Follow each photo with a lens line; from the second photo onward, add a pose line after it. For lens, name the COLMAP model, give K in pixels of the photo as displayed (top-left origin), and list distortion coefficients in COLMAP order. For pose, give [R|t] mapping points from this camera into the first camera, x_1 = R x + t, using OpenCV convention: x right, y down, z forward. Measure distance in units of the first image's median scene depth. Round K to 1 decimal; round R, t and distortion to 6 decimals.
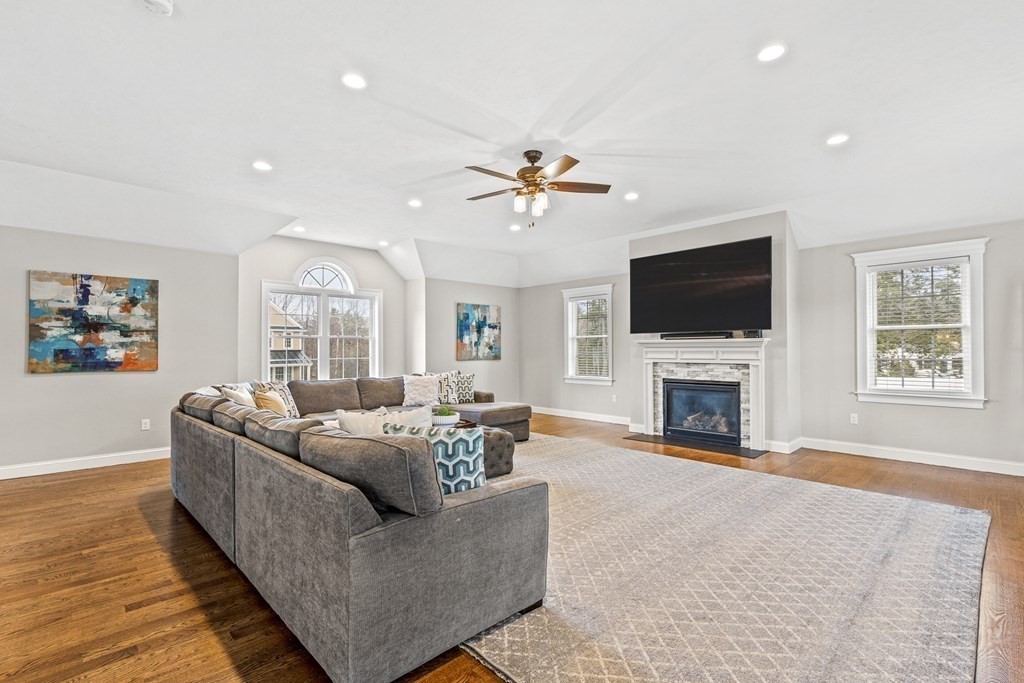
lens RADIAL K [[467.7, 0, 512.1], [0, 467.7, 349.2], [0, 0, 1]] dist [-0.003920, 0.001847]
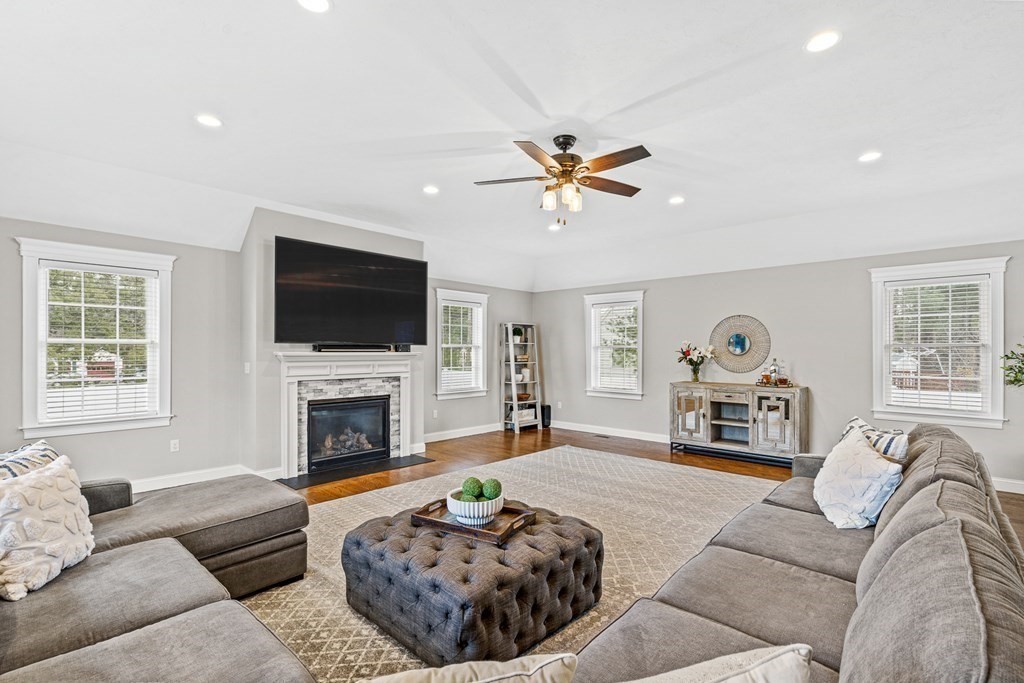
lens RADIAL K [[467.7, 0, 517.1], [0, 467.7, 351.2], [0, 0, 1]] dist [-0.003920, 0.001847]
pose [[-0.063262, 0.004801, 0.997985, -0.574194], [-0.002633, 0.999984, -0.004977, -0.021180], [-0.997993, -0.002943, -0.063249, 0.823147]]
